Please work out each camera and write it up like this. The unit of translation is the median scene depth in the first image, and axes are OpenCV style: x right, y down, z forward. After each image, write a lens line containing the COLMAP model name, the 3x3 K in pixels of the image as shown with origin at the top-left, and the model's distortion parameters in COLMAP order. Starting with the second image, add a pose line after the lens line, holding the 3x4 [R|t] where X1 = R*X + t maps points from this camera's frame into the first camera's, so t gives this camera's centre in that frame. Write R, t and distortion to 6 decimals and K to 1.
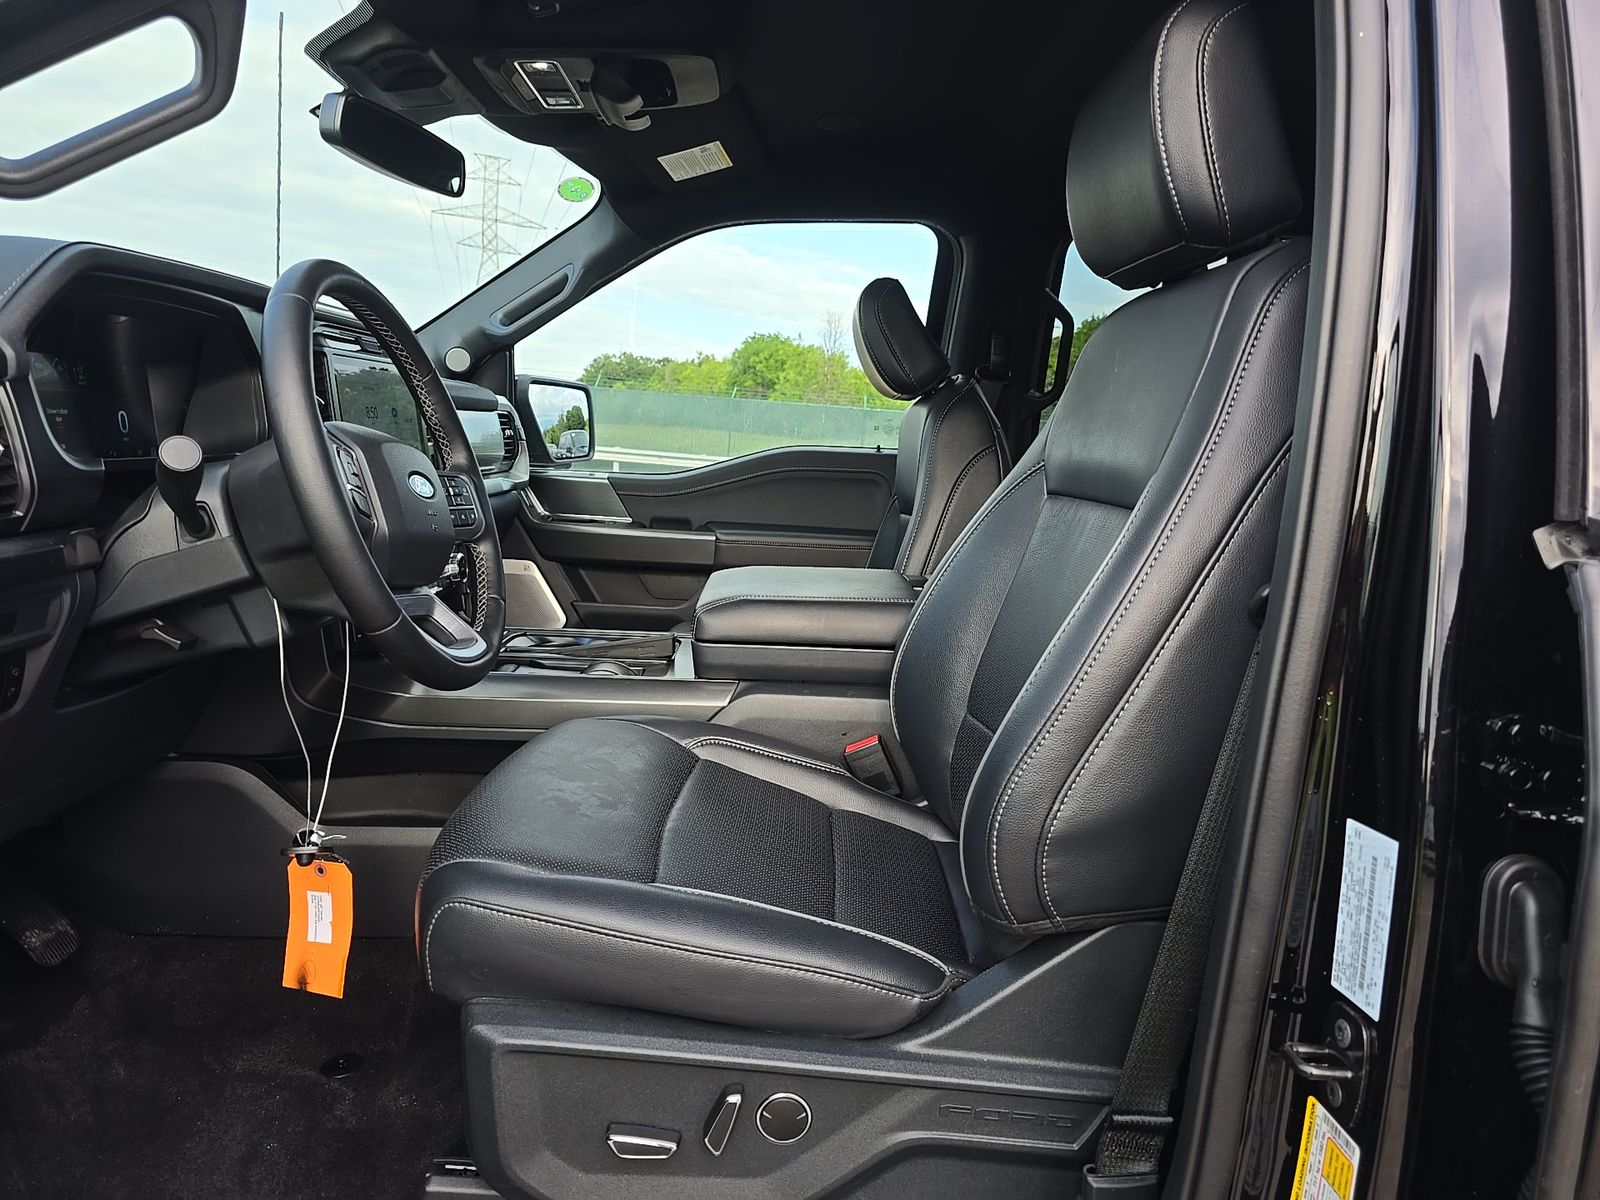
lens RADIAL K [[1059.2, 0, 823.6], [0, 1059.2, 603.2], [0, 0, 1]] dist [0.033252, -0.039286]
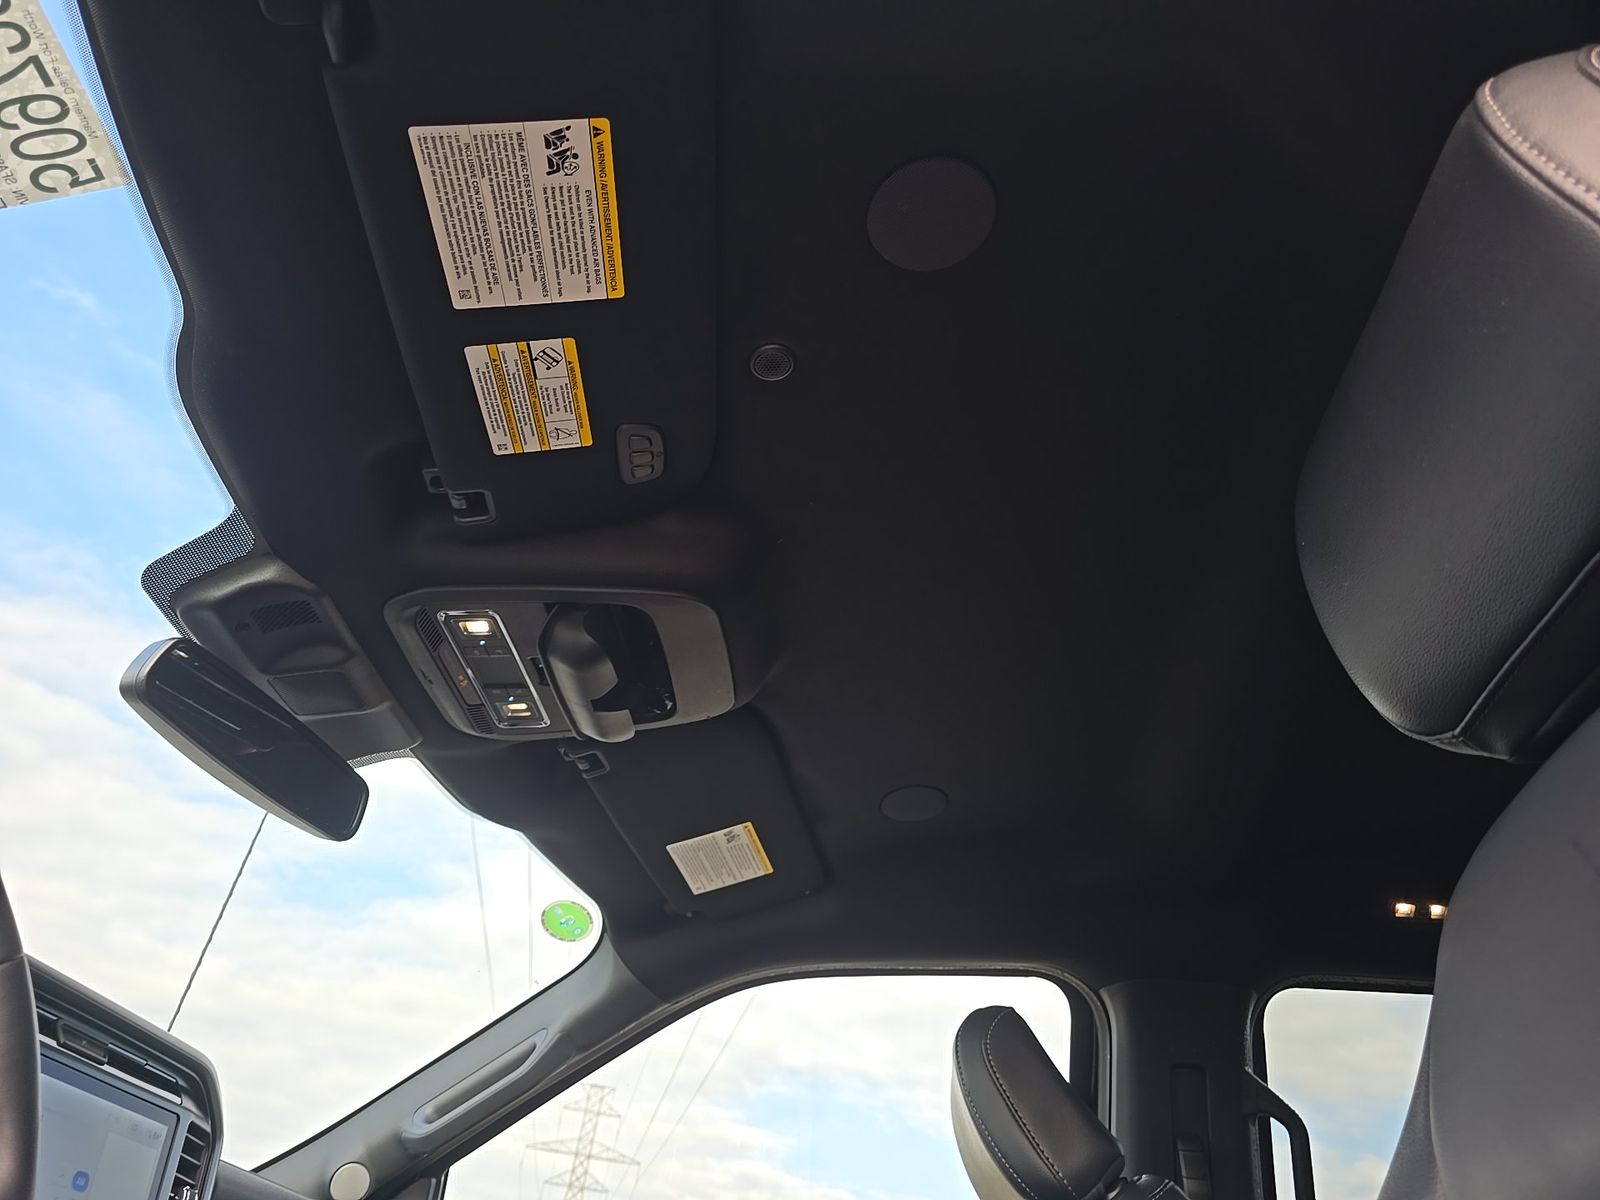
lens RADIAL K [[1059.2, 0, 823.6], [0, 1059.2, 603.2], [0, 0, 1]] dist [0.033252, -0.039286]
pose [[0.995509, -0.044521, -0.083550, 0.018665], [-0.031590, 0.675723, -0.736478, 0.004161], [0.089245, 0.735810, 0.671282, 0.357953]]
